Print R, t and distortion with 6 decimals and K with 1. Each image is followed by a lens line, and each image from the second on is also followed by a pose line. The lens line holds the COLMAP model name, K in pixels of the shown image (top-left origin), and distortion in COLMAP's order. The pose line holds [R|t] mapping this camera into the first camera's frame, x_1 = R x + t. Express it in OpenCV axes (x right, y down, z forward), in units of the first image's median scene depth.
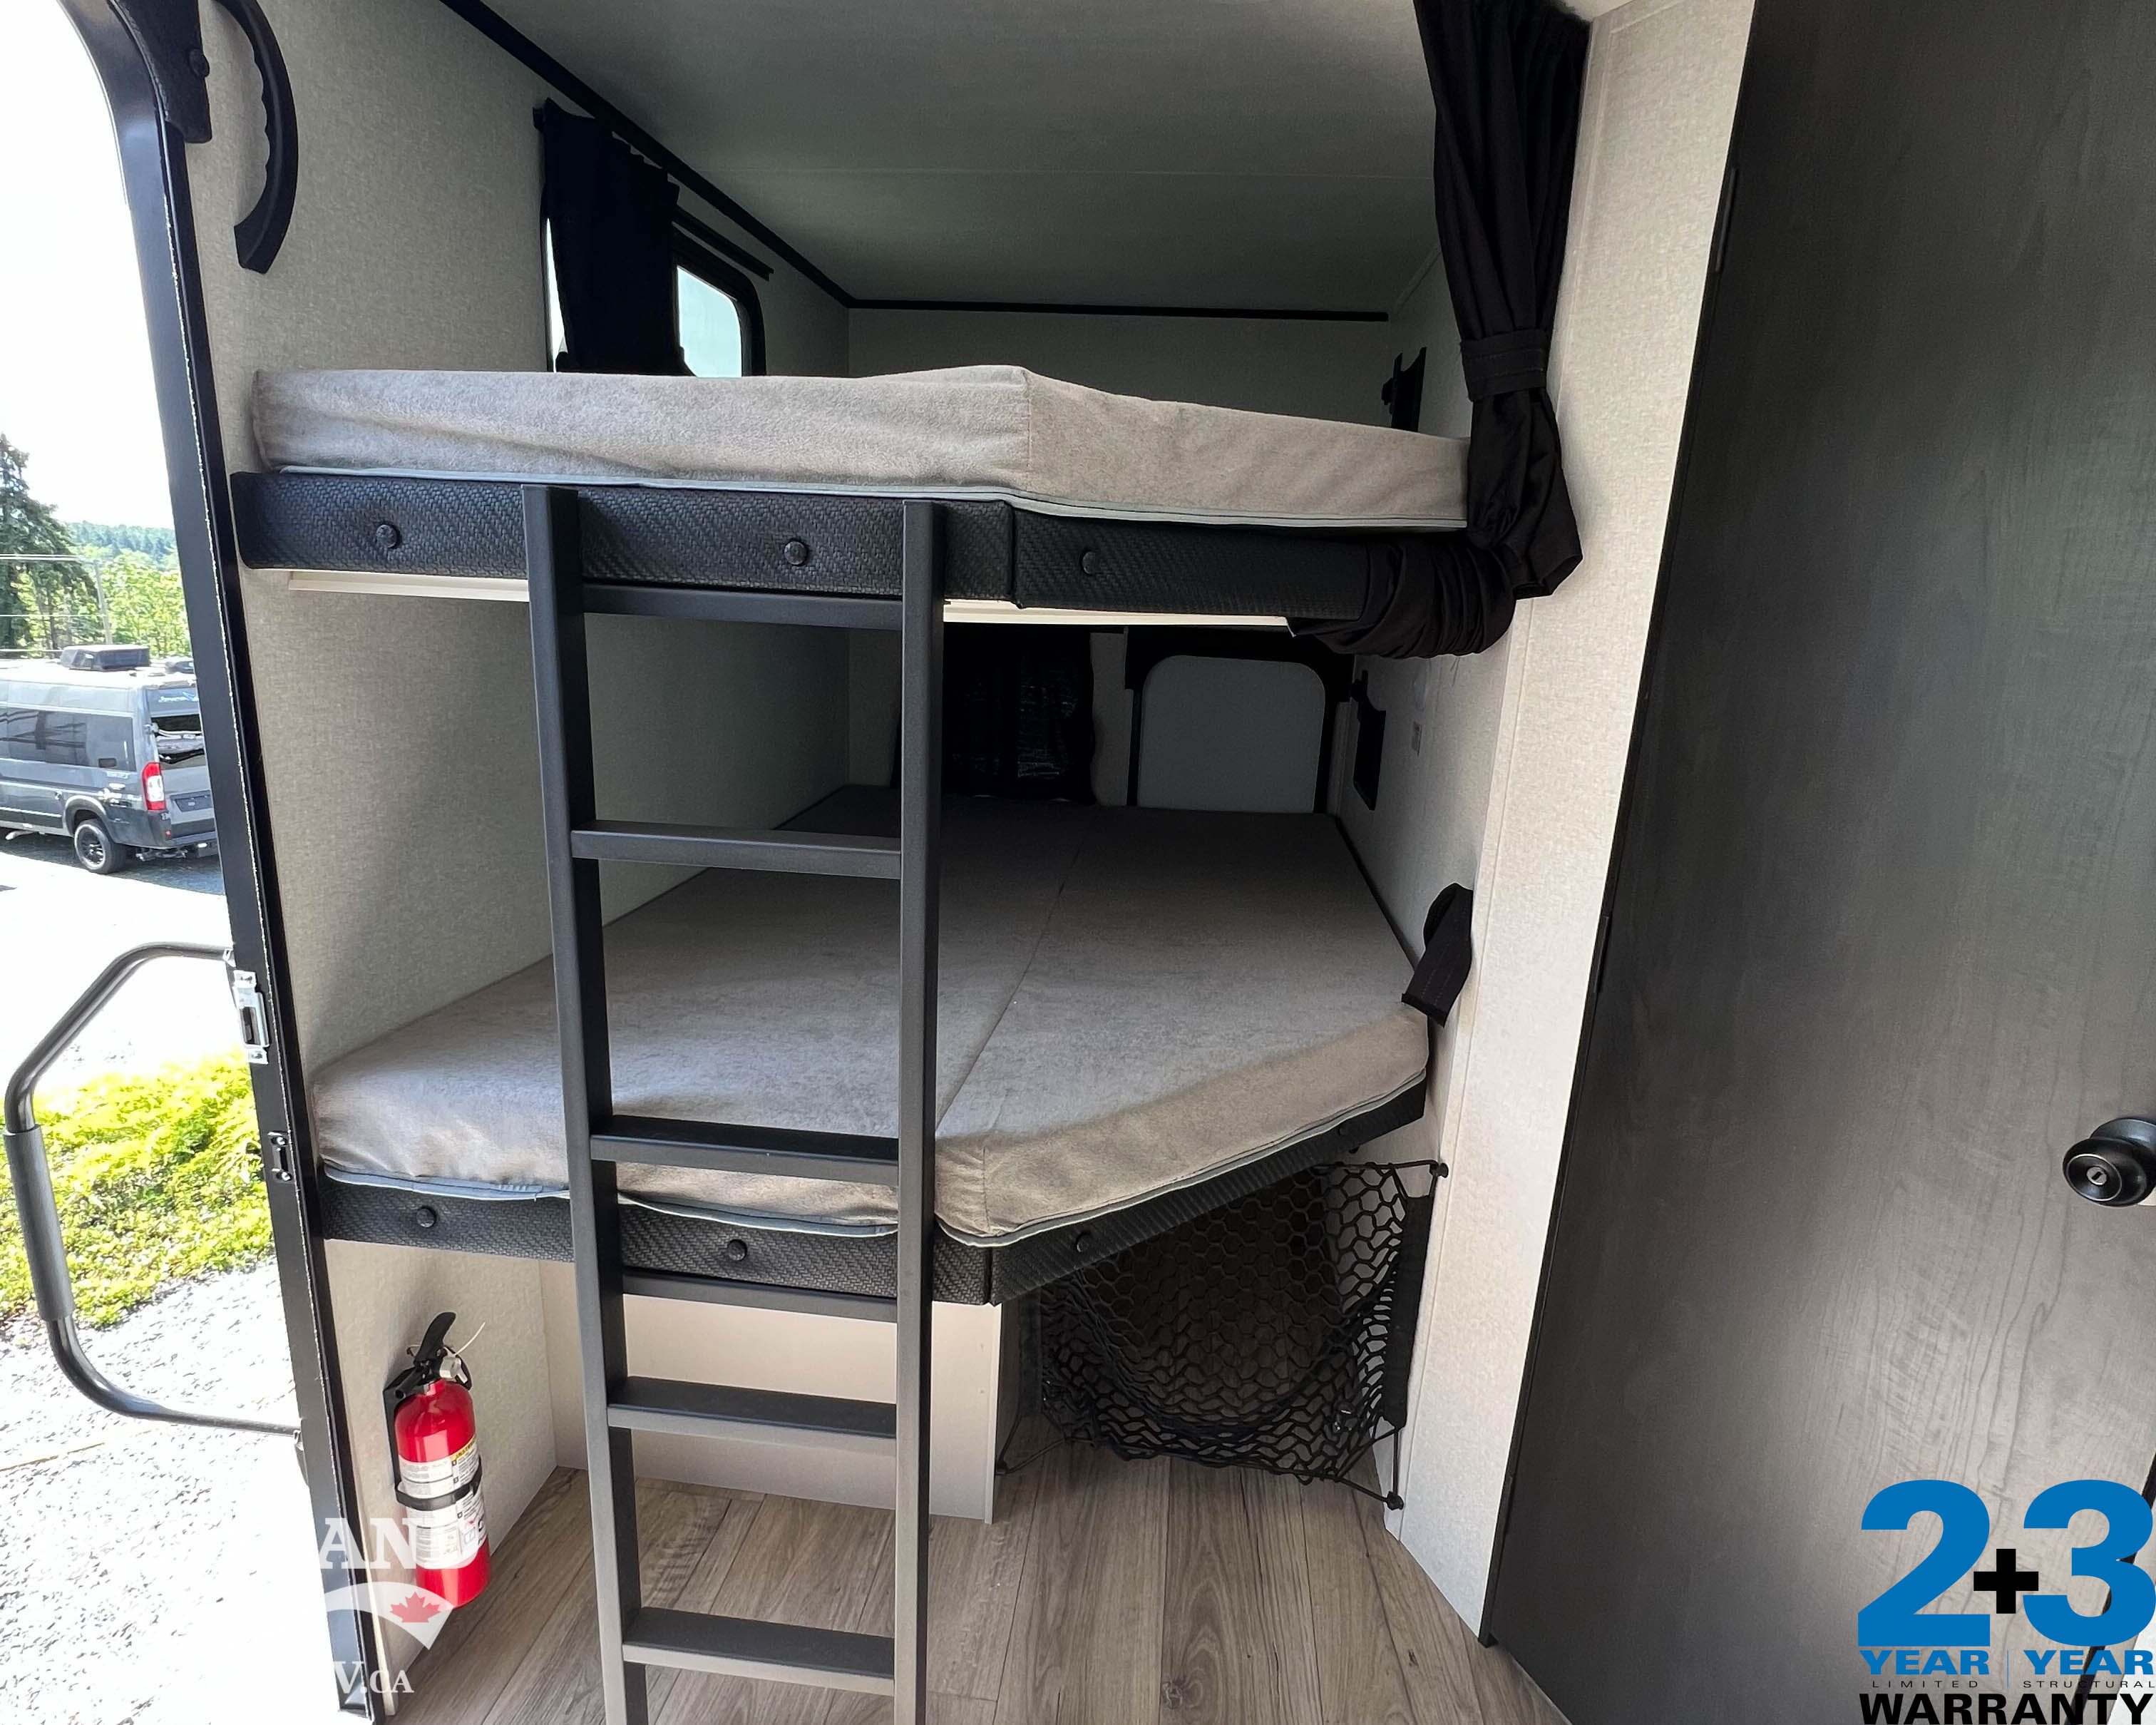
lens RADIAL K [[1164.8, 0, 1088.2], [0, 1164.8, 873.0], [0, 0, 1]] dist [-0.000380, -0.000351]
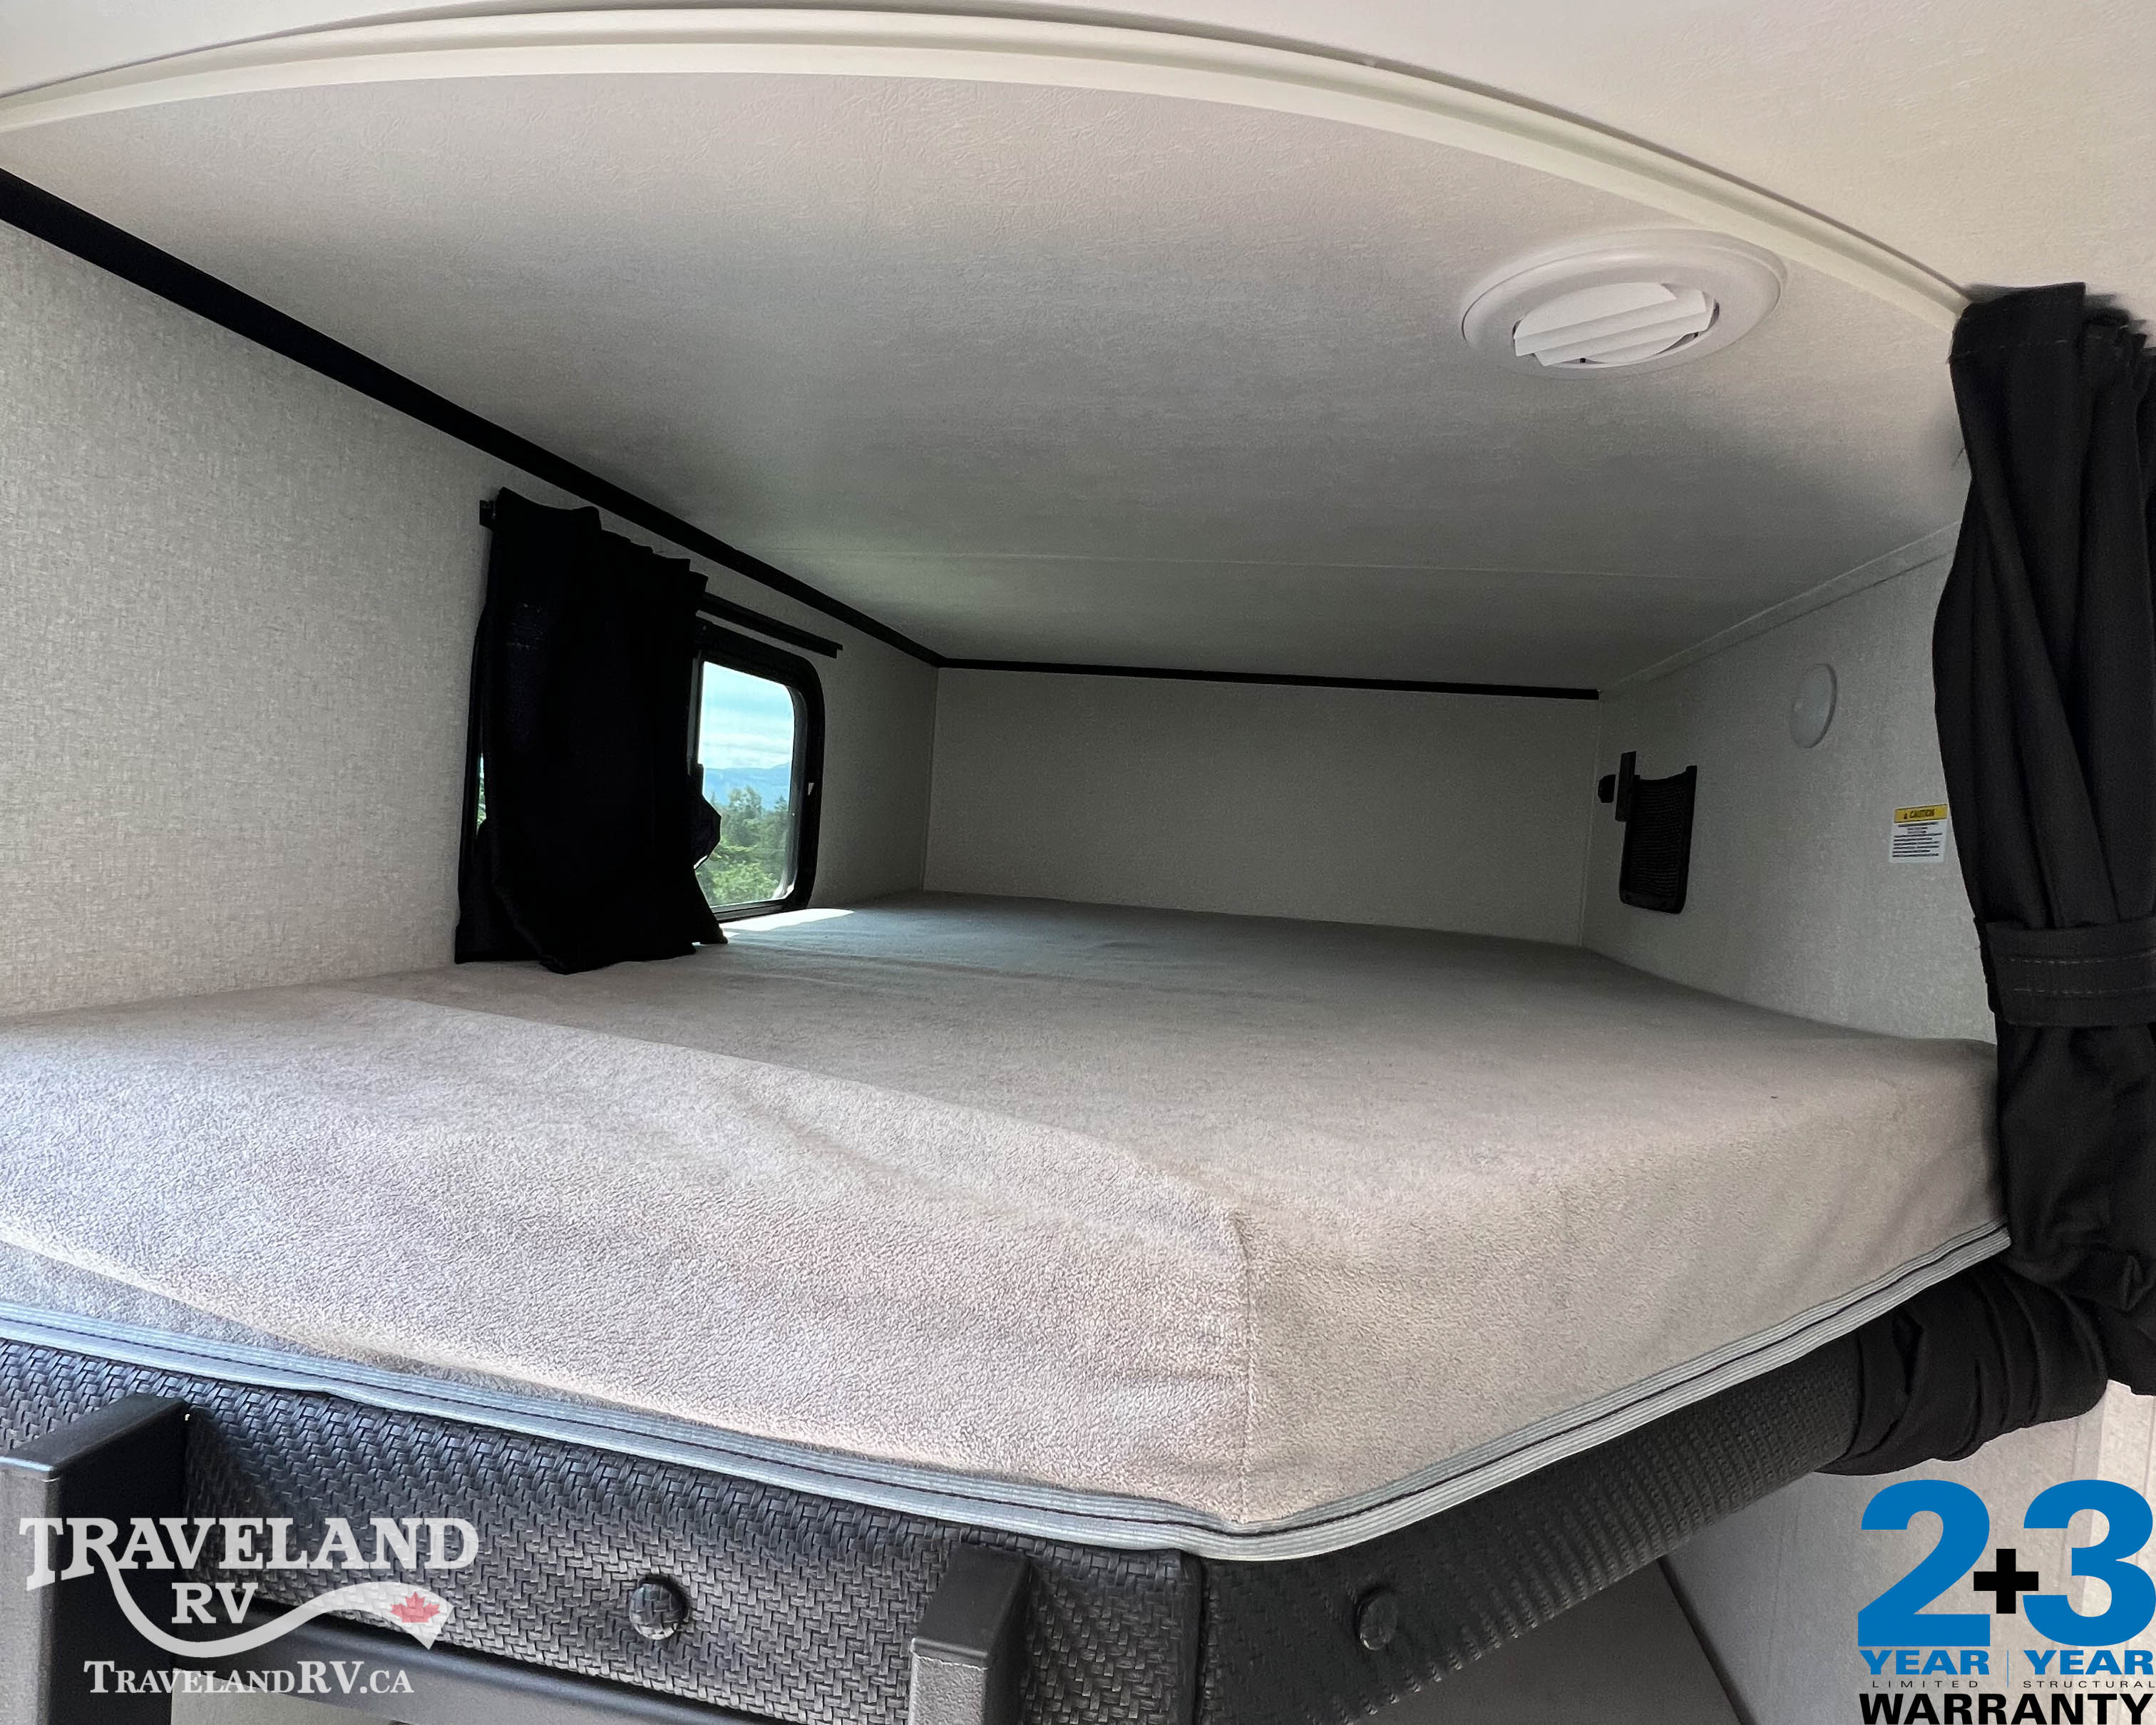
lens RADIAL K [[1164.8, 0, 1080.4], [0, 1164.8, 868.7], [0, 0, 1]] dist [-0.000380, -0.000351]
pose [[0.996395, 0.031569, -0.078748, -0.055412], [-0.047585, 0.976400, -0.210663, -0.307719], [0.070239, 0.213651, 0.974382, 0.386182]]
